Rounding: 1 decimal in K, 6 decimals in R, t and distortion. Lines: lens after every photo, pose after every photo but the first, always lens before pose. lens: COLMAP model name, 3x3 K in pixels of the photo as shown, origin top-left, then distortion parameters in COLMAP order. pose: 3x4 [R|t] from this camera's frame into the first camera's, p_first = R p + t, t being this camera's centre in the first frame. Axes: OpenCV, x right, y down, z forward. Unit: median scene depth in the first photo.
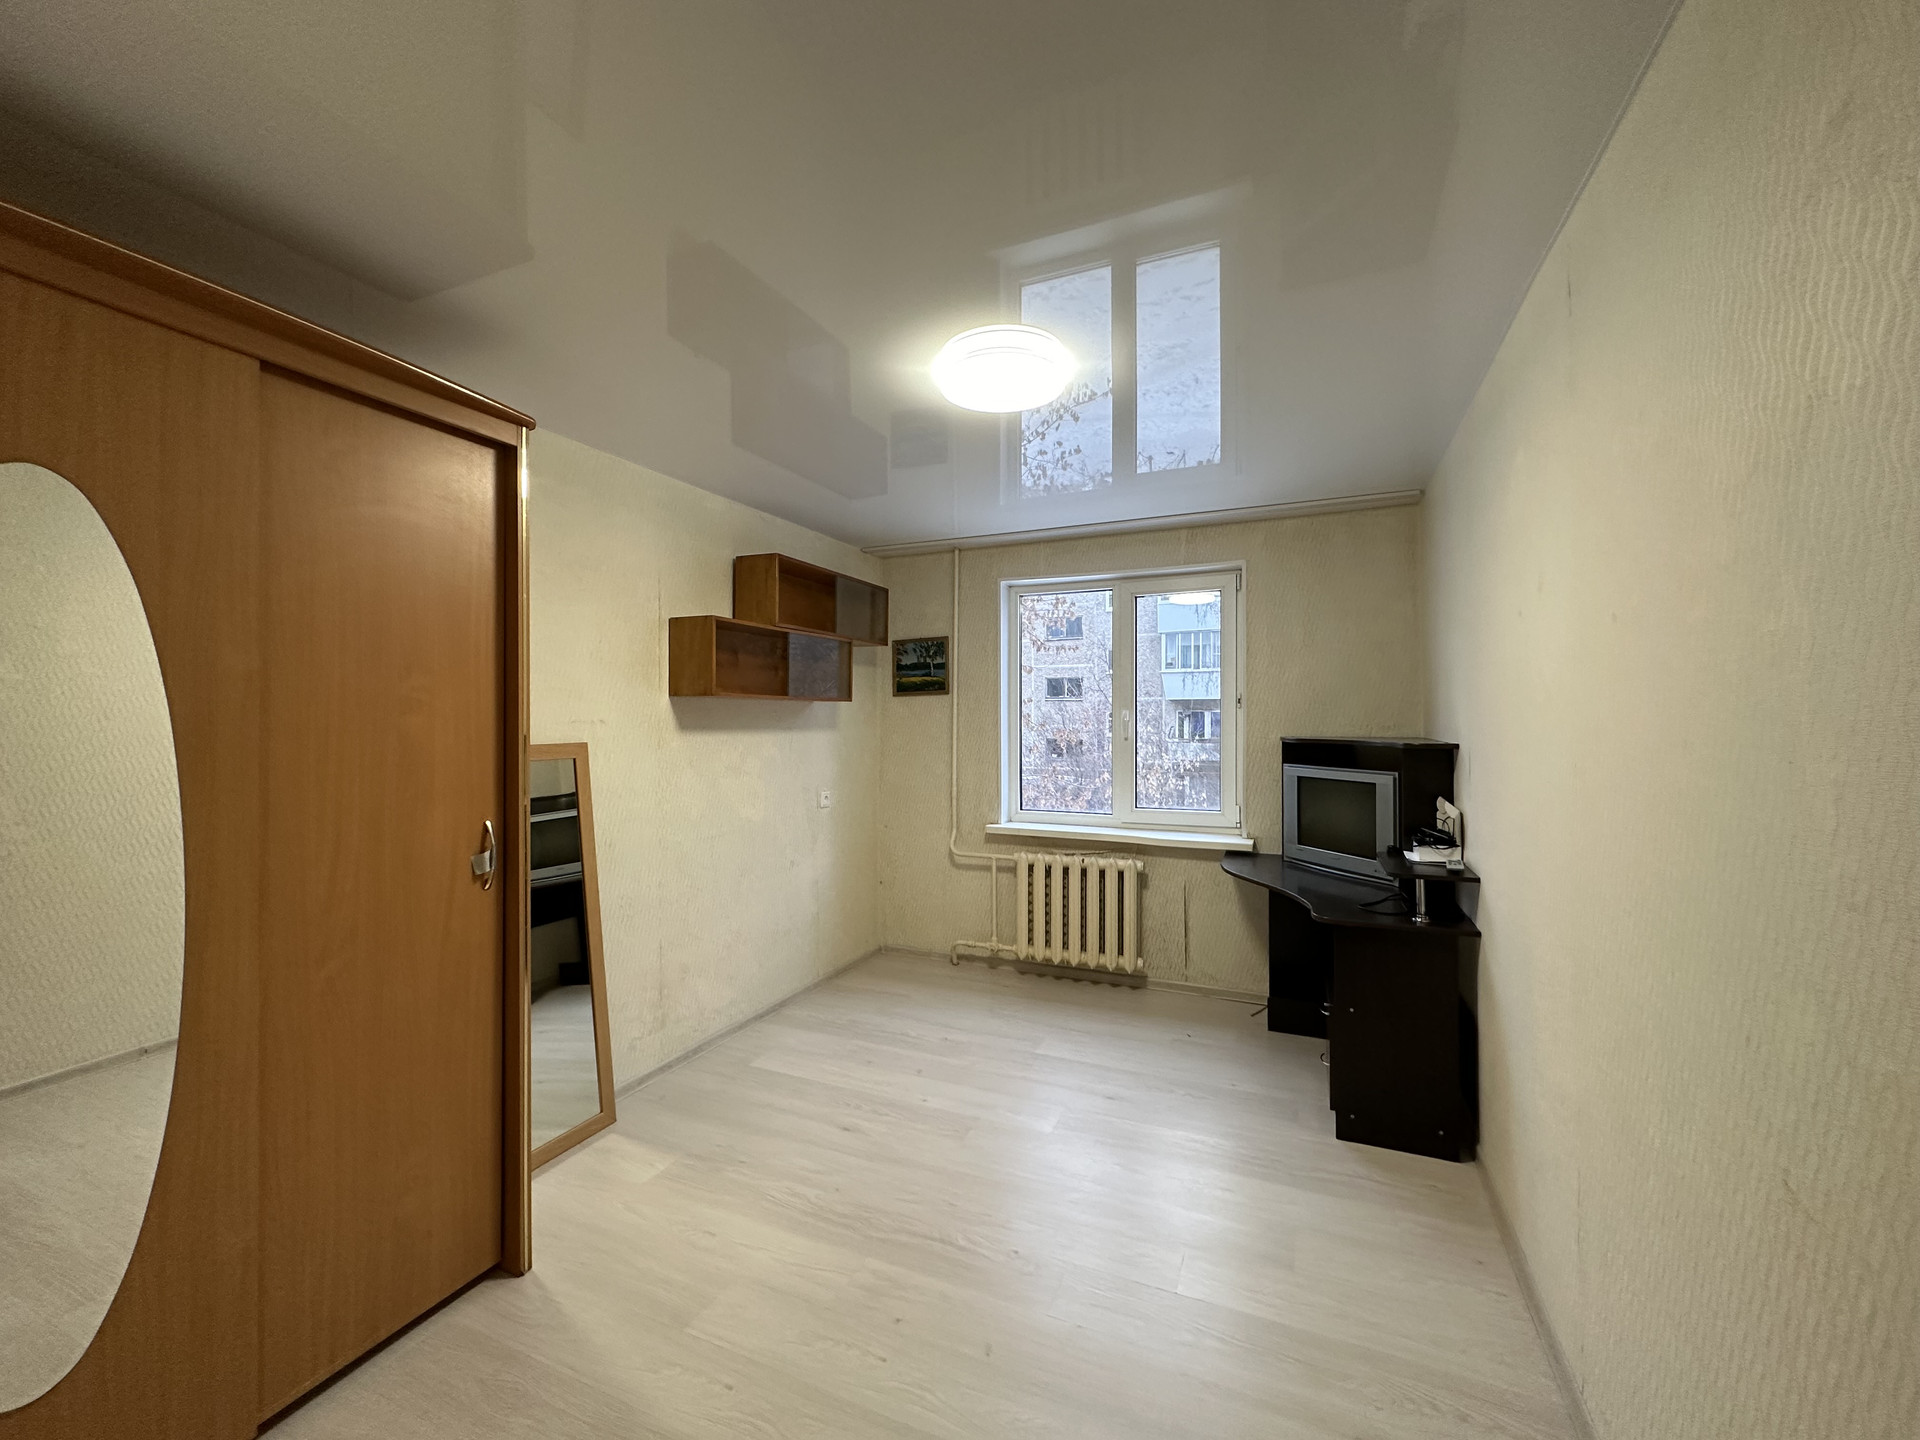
lens RADIAL K [[763.2, 0, 961.3], [0, 763.2, 718.0], [0, 0, 1]] dist [-0.001724, -0.000313]
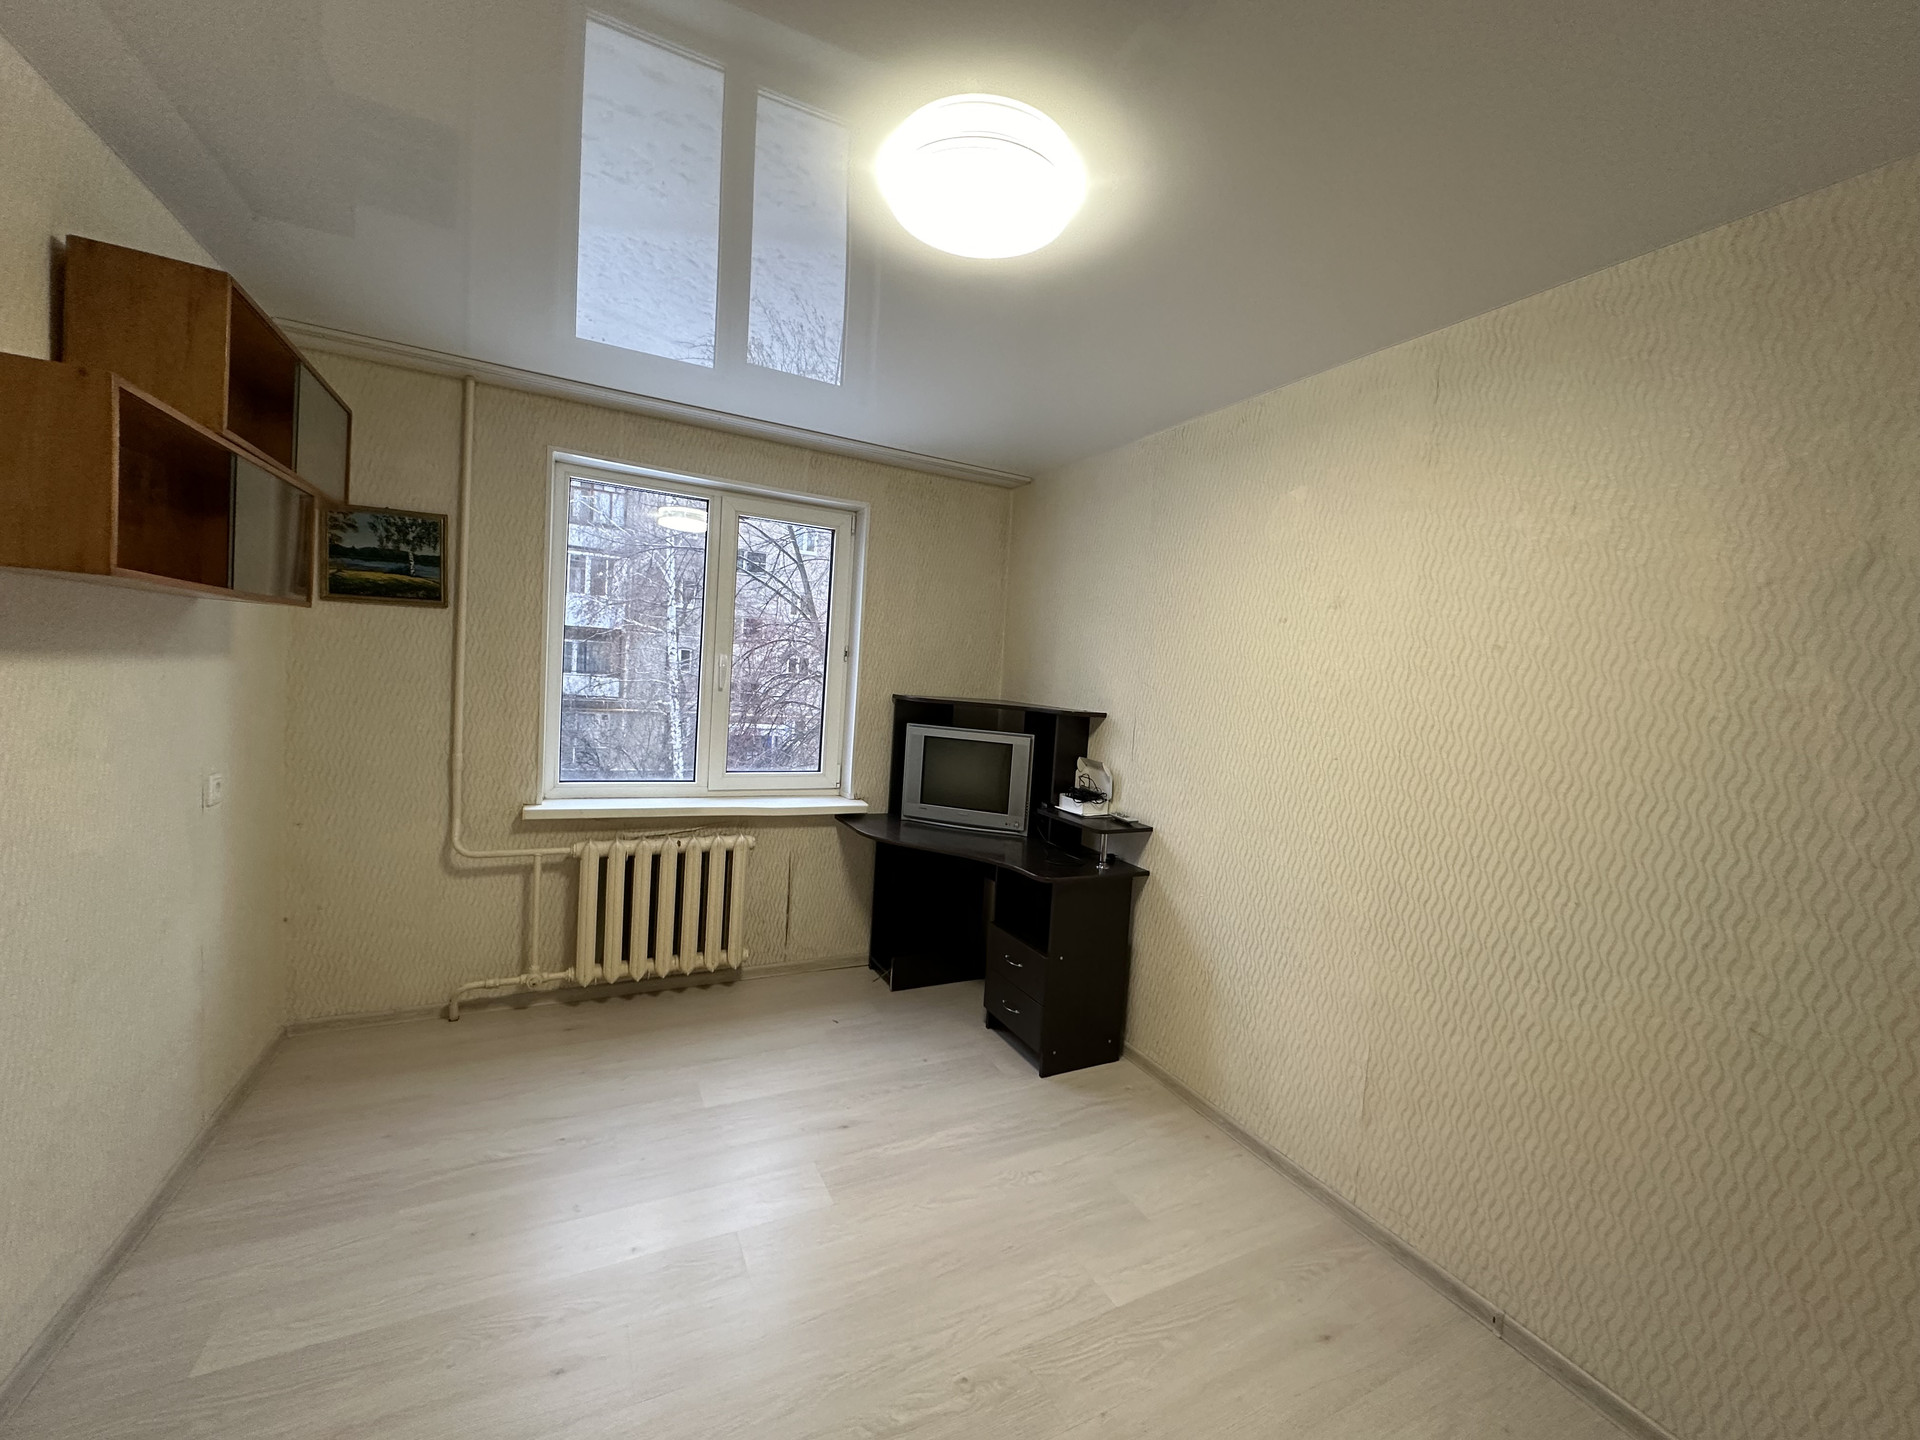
lens RADIAL K [[763.2, 0, 968.3], [0, 763.2, 717.1], [0, 0, 1]] dist [-0.001724, -0.000313]
pose [[0.625671, 0.001439, 0.780086, -0.266593], [-0.069439, 0.996131, 0.053856, -0.005544], [-0.776991, -0.087864, 0.623350, 0.288706]]
